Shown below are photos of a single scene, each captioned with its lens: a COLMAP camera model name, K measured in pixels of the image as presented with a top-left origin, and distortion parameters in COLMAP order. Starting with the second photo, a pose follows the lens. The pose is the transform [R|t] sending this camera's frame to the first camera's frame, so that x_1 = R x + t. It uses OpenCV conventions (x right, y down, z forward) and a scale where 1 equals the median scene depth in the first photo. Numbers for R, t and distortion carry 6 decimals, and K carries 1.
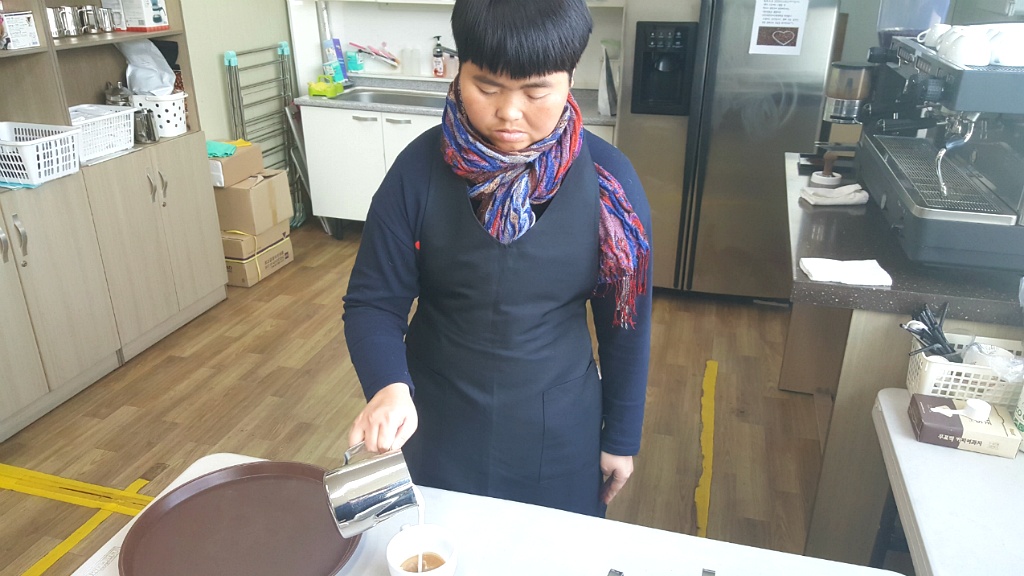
lens RADIAL K [[777.8, 0, 503.8], [0, 777.8, 310.1], [0, 0, 1]] dist [0.041556, -0.064504]
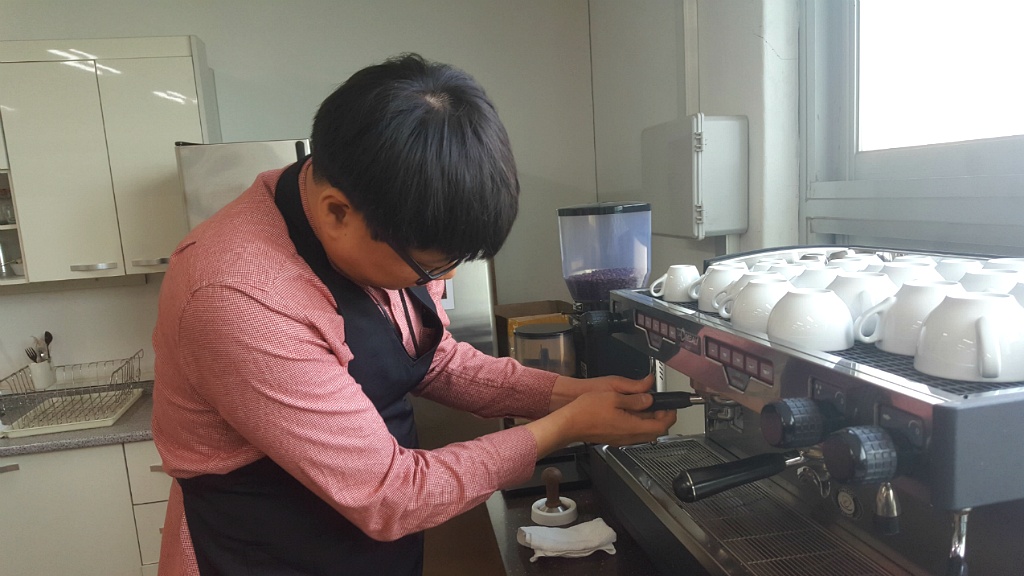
lens RADIAL K [[776.0, 0, 527.4], [0, 776.0, 312.0], [0, 0, 1]] dist [0.146428, -0.243347]
pose [[0.888093, -0.131724, 0.440386, 0.112598], [0.250730, 0.941803, -0.223925, -0.137605], [-0.385260, 0.309284, 0.869435, 0.325079]]
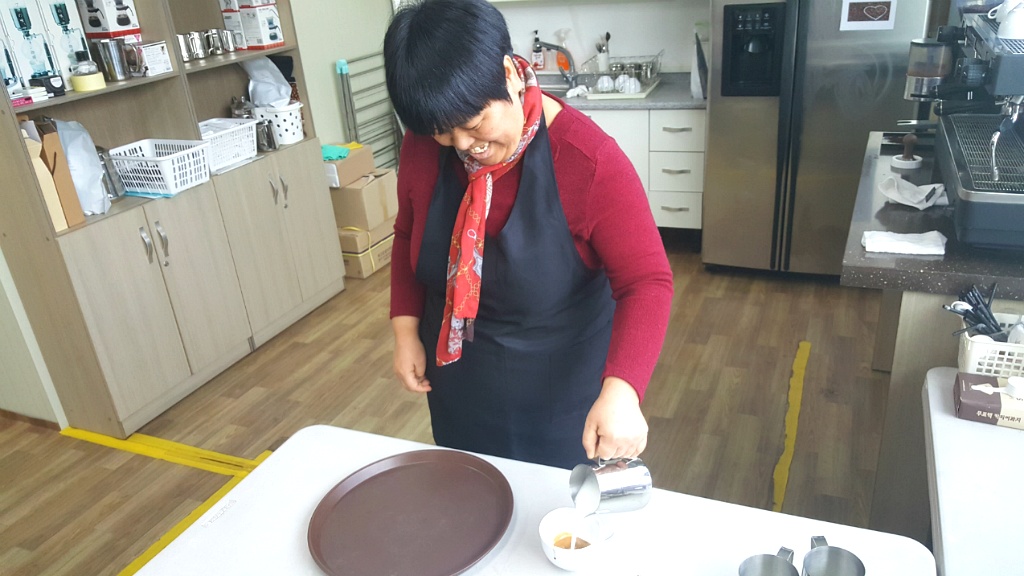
lens RADIAL K [[767.2, 0, 512.0], [0, 767.2, 315.8], [0, 0, 1]] dist [0.108771, -0.173299]
pose [[0.988991, -0.015597, -0.147148, 0.044224], [0.019834, 0.999428, 0.027373, -0.003352], [0.146637, -0.029991, 0.988736, -0.045413]]
